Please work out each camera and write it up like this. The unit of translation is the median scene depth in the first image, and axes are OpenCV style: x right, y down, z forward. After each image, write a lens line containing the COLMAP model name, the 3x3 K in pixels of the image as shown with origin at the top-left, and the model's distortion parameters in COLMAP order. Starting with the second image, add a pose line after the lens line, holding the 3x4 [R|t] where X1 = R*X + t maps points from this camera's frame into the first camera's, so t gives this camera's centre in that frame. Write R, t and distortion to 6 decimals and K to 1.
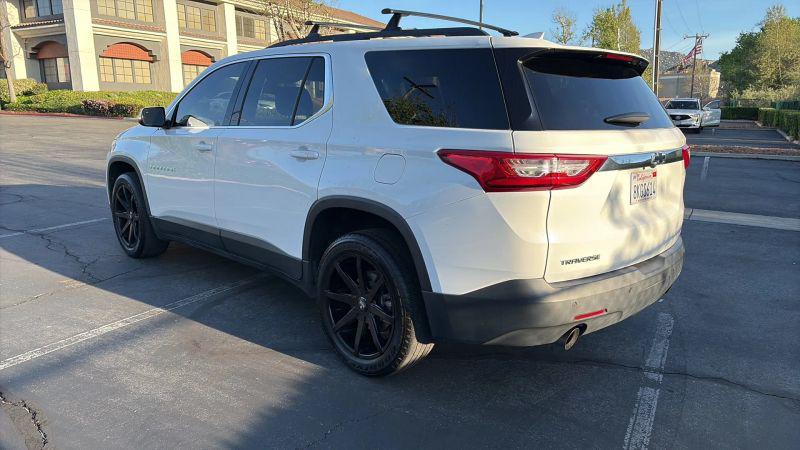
lens RADIAL K [[575.6, 0, 404.1], [0, 575.6, 222.4], [0, 0, 1]] dist [0.062829, -0.063068]
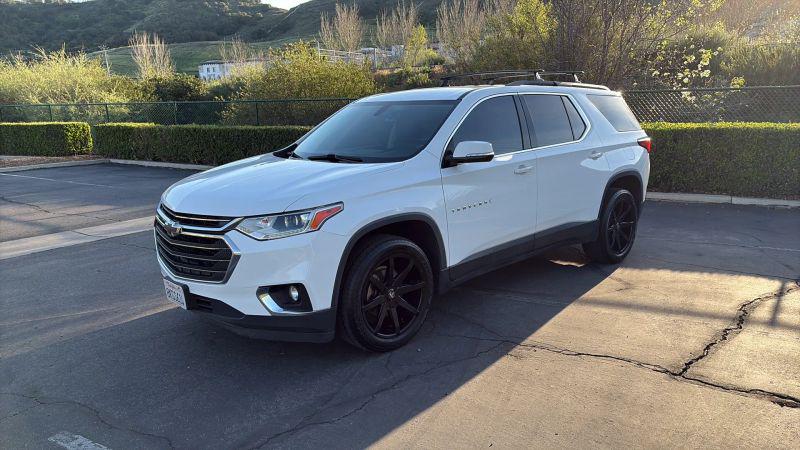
lens RADIAL K [[575.6, 0, 397.0], [0, 575.6, 232.4], [0, 0, 1]] dist [0.062829, -0.063068]
pose [[0.032350, -0.226062, 0.973576, -1.850695], [0.217612, 0.952310, 0.213893, -0.384848], [-0.975499, 0.204942, 0.080001, 1.457807]]
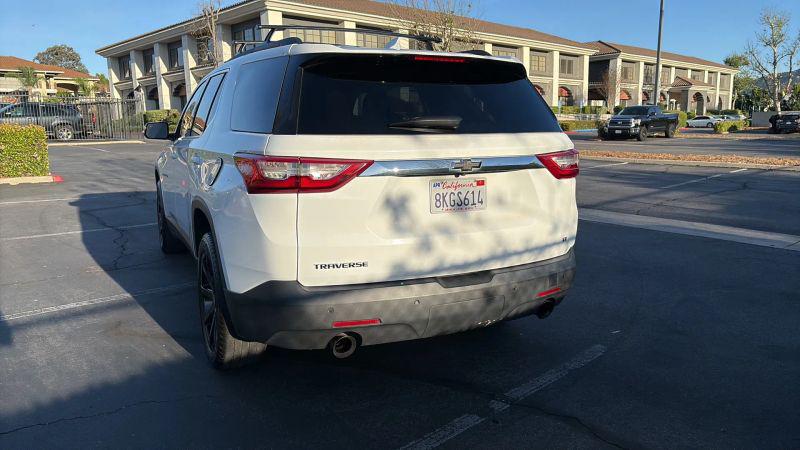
lens RADIAL K [[575.6, 0, 400.1], [0, 575.6, 221.0], [0, 0, 1]] dist [0.062829, -0.063068]
pose [[0.946954, 0.037851, -0.319134, 0.547444], [-0.048289, 0.998524, -0.024855, 0.006394], [0.317722, 0.038947, 0.947384, 0.079683]]
